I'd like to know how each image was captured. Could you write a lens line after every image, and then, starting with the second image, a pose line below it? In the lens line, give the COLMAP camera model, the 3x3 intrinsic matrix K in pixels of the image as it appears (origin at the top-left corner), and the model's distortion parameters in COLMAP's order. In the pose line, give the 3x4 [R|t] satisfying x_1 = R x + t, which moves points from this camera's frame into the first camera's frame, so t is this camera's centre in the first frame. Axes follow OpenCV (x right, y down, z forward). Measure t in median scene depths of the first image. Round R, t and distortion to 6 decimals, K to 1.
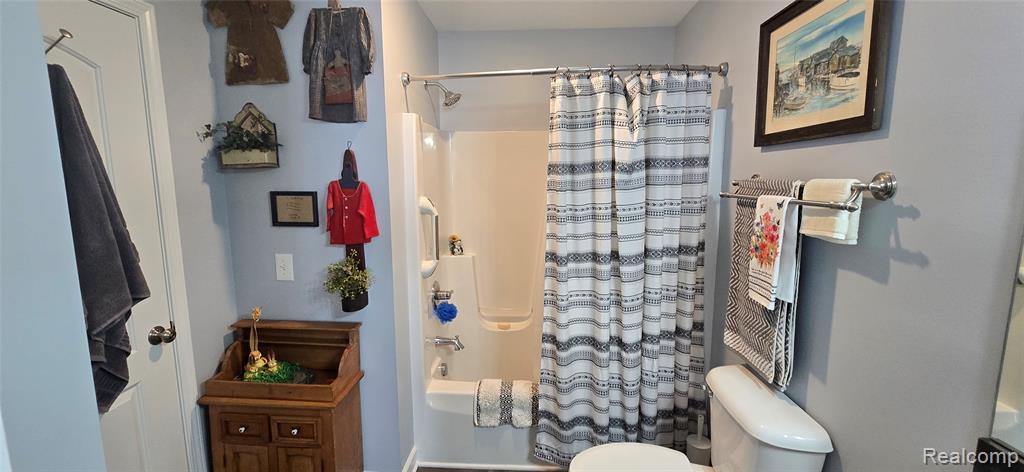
lens RADIAL K [[418.4, 0, 508.9], [0, 418.4, 236.1], [0, 0, 1]] dist [-0.006297, 0.001075]
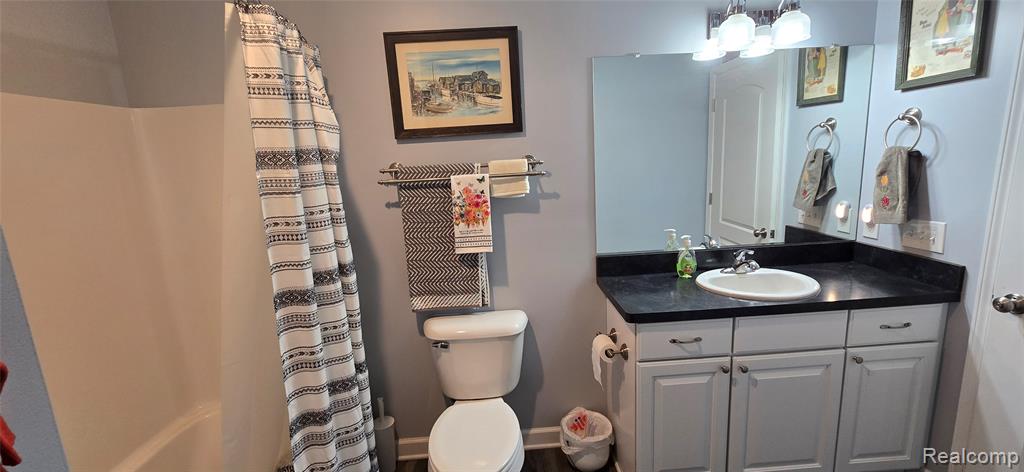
lens RADIAL K [[418.4, 0, 511.1], [0, 418.4, 233.1], [0, 0, 1]] dist [-0.006297, 0.001075]
pose [[-0.102436, -0.169032, 0.980273, -0.753391], [0.193249, 0.963300, 0.186299, -0.137418], [-0.975788, 0.208520, -0.066012, 0.968813]]
